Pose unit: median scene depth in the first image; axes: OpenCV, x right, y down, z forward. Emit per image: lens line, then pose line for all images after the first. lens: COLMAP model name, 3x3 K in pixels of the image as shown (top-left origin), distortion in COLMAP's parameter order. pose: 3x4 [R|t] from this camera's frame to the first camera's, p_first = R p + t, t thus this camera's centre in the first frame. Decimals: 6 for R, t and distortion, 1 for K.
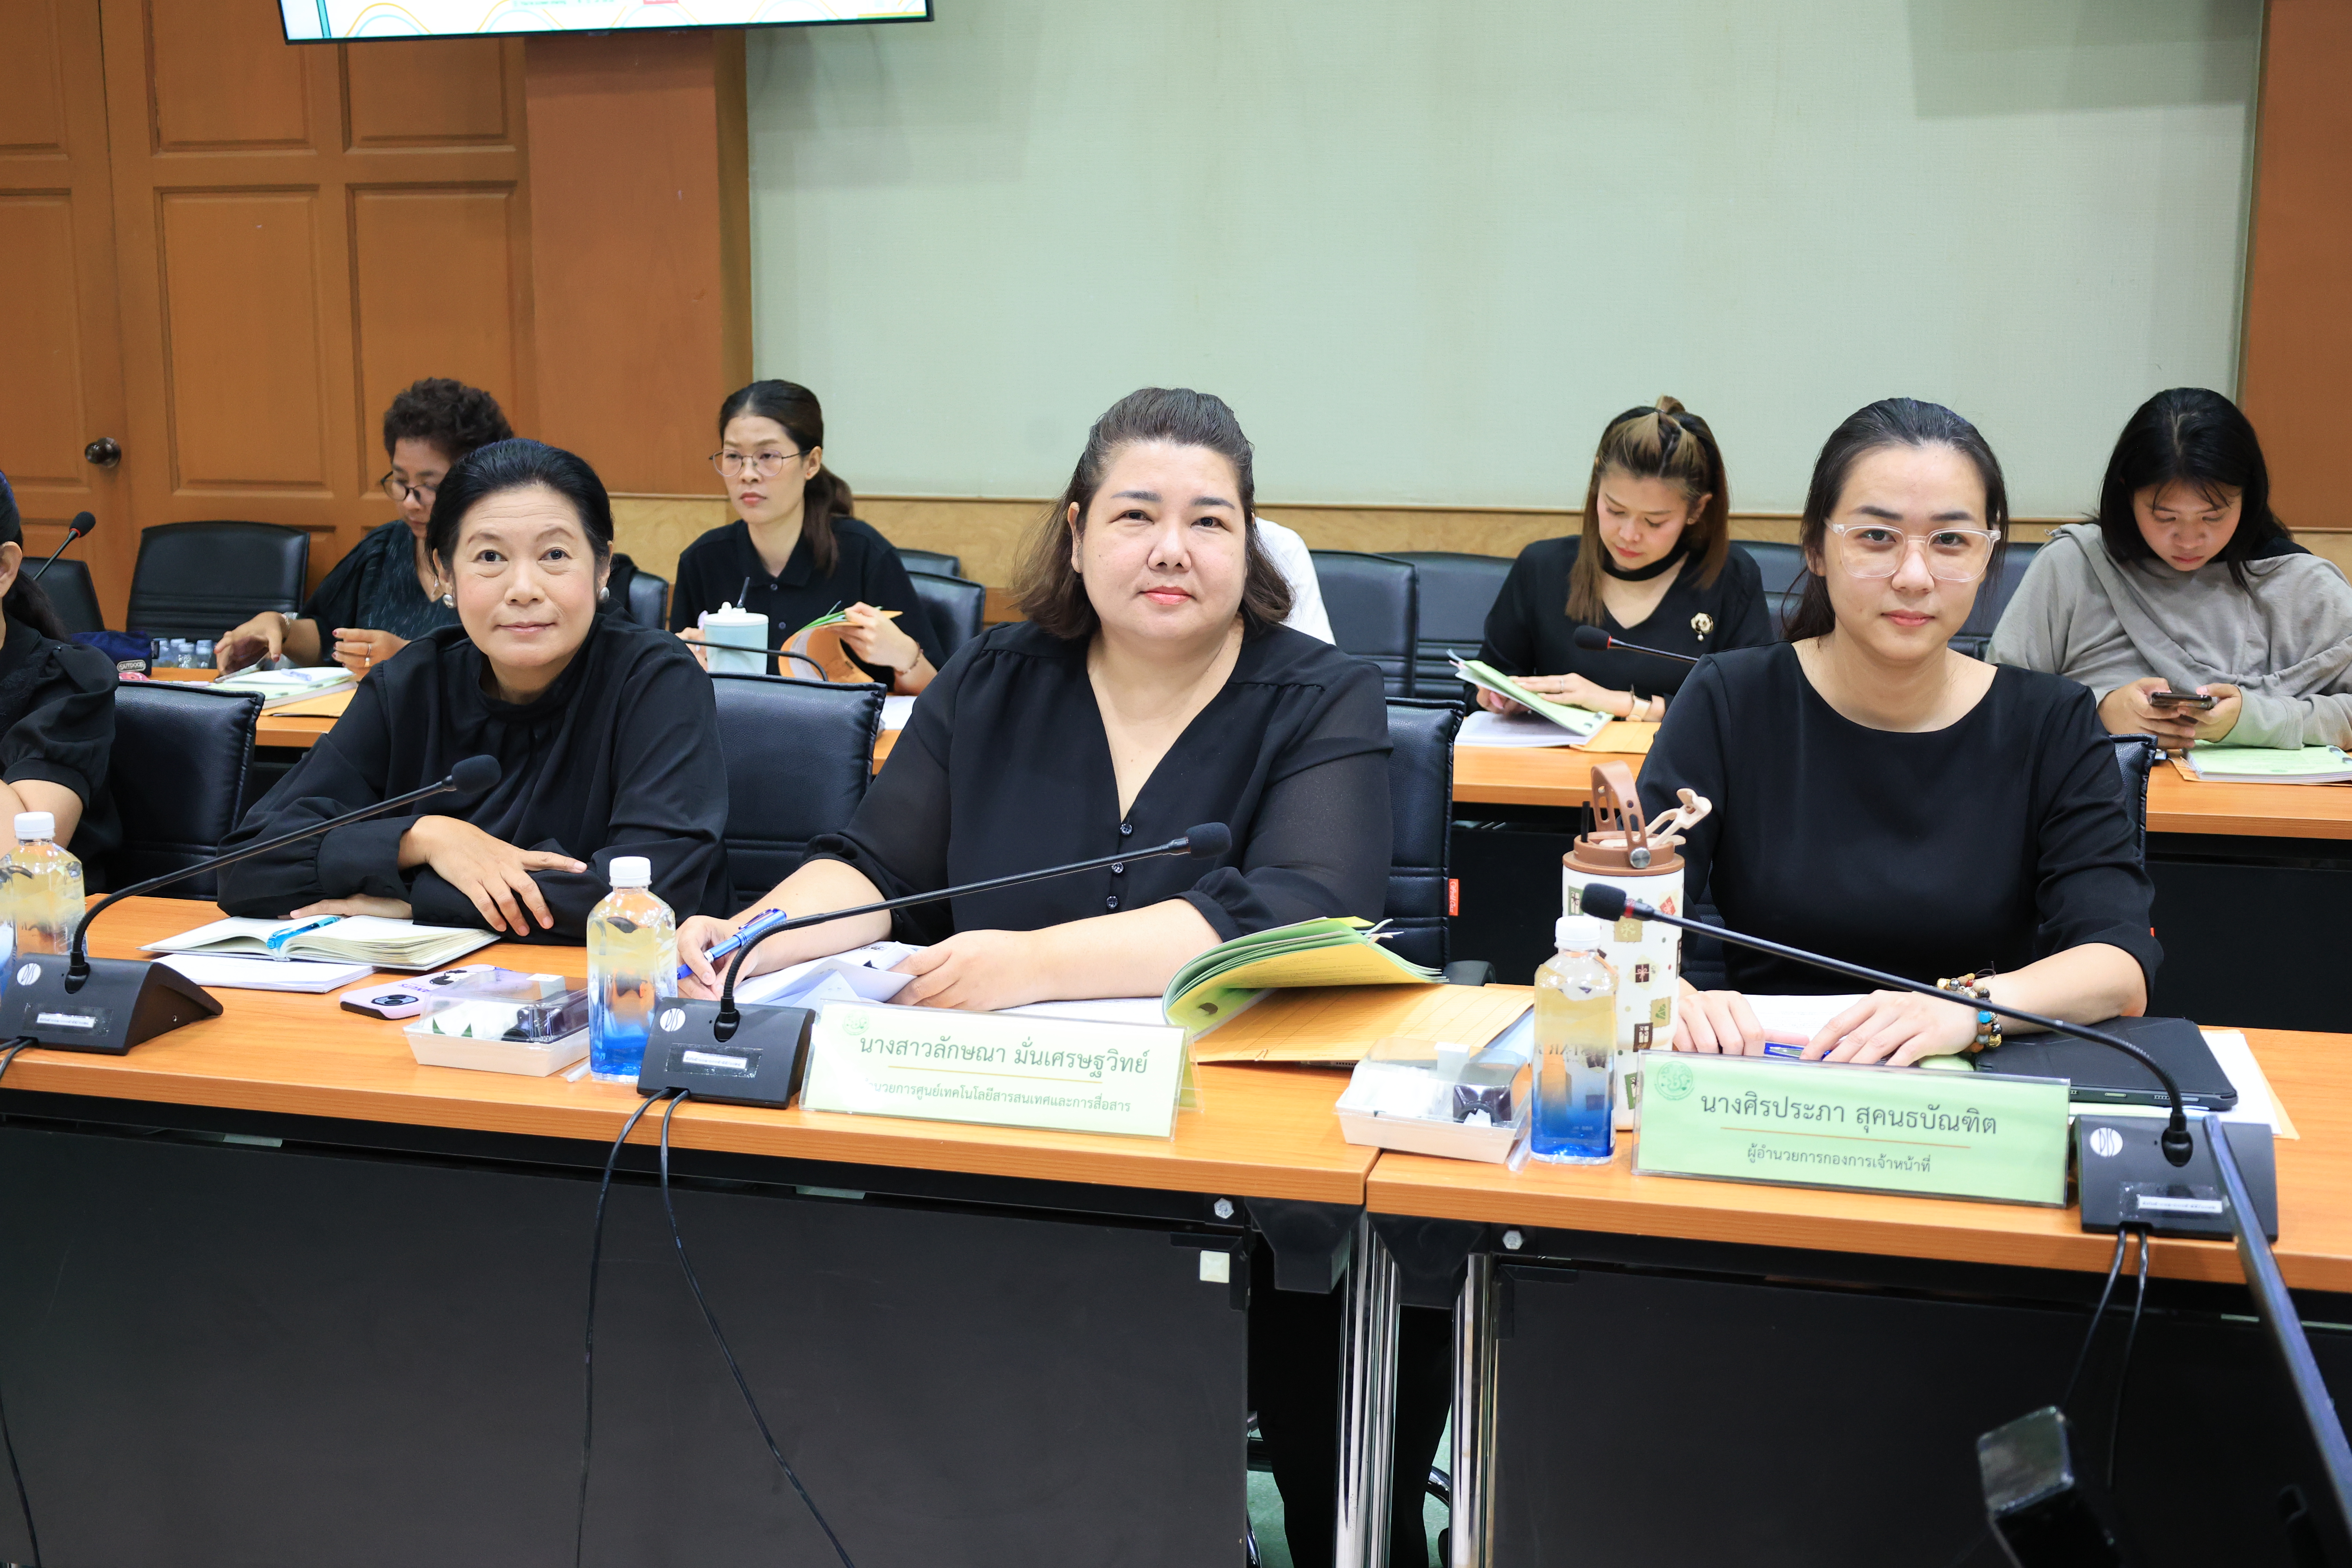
lens RADIAL K [[2826.6, 0, 1117.1], [0, 2826.6, 808.1], [0, 0, 1]] dist [-0.020966, 0.000000]
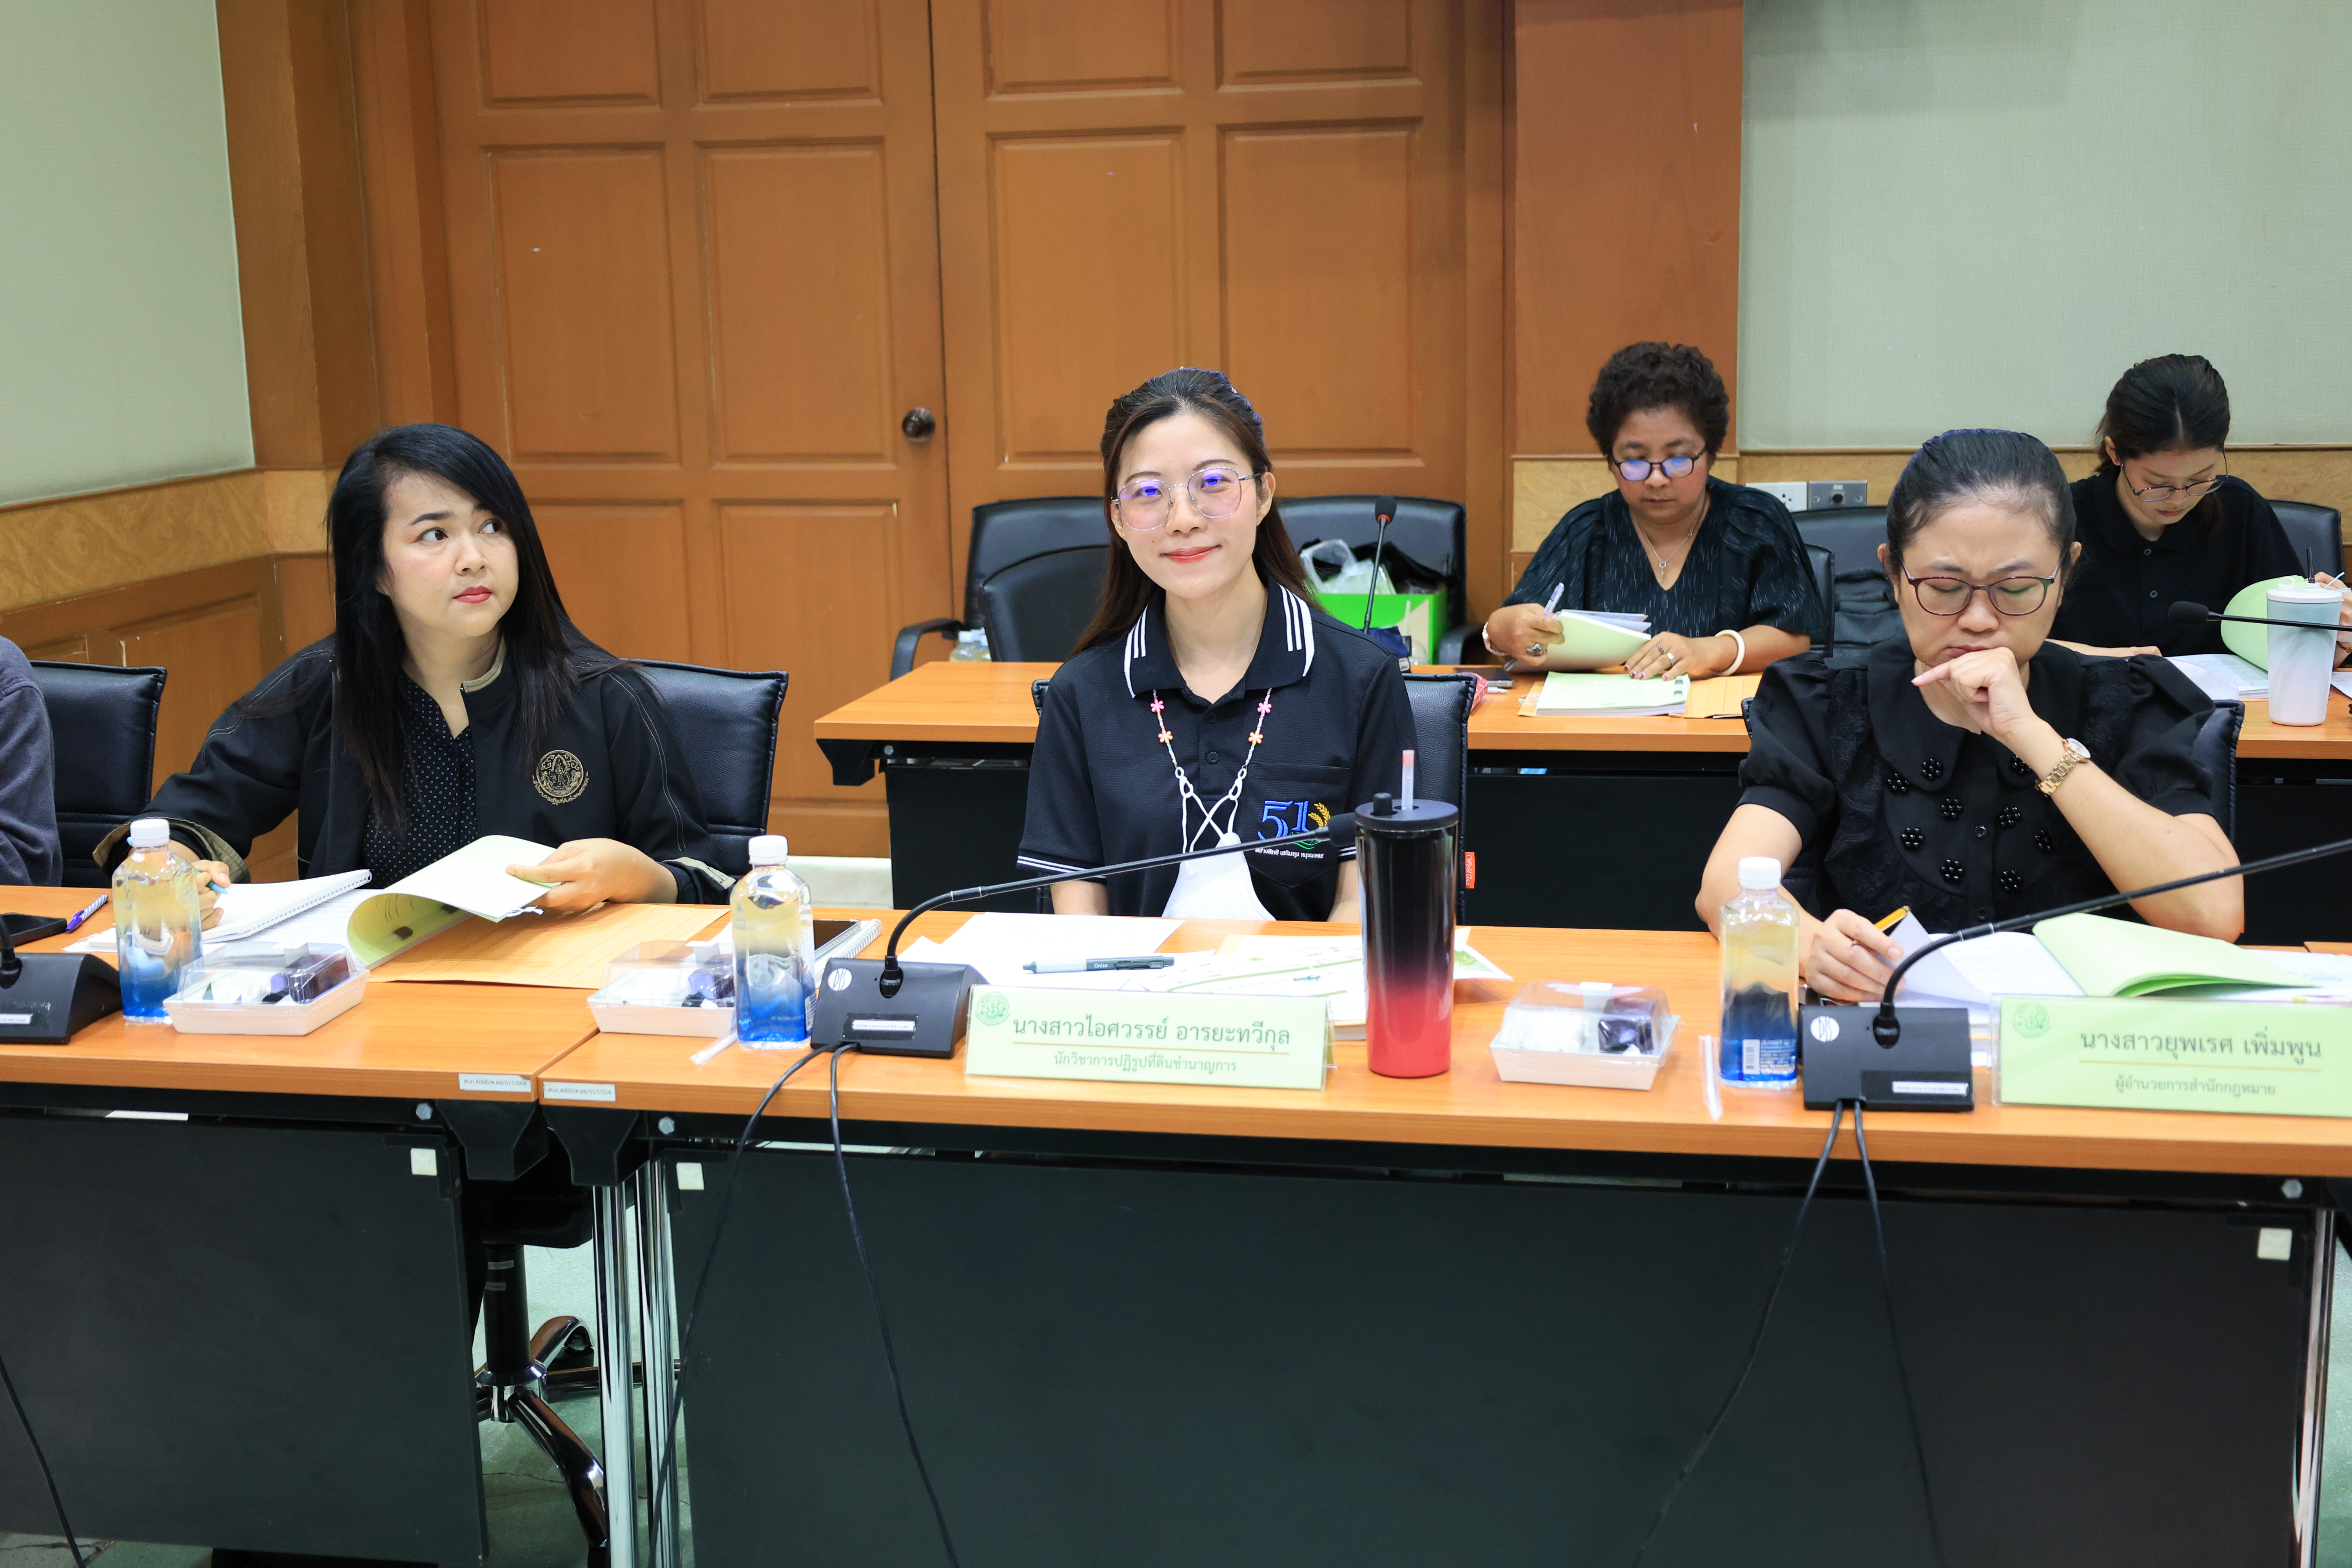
lens RADIAL K [[2826.6, 0, 1160.1], [0, 2826.6, 856.9], [0, 0, 1]] dist [-0.020966, 0.000000]
pose [[0.998212, -0.037195, 0.046798, -0.338410], [0.035310, 0.998556, 0.040486, -0.019687], [-0.048236, -0.038761, 0.998084, 0.068244]]
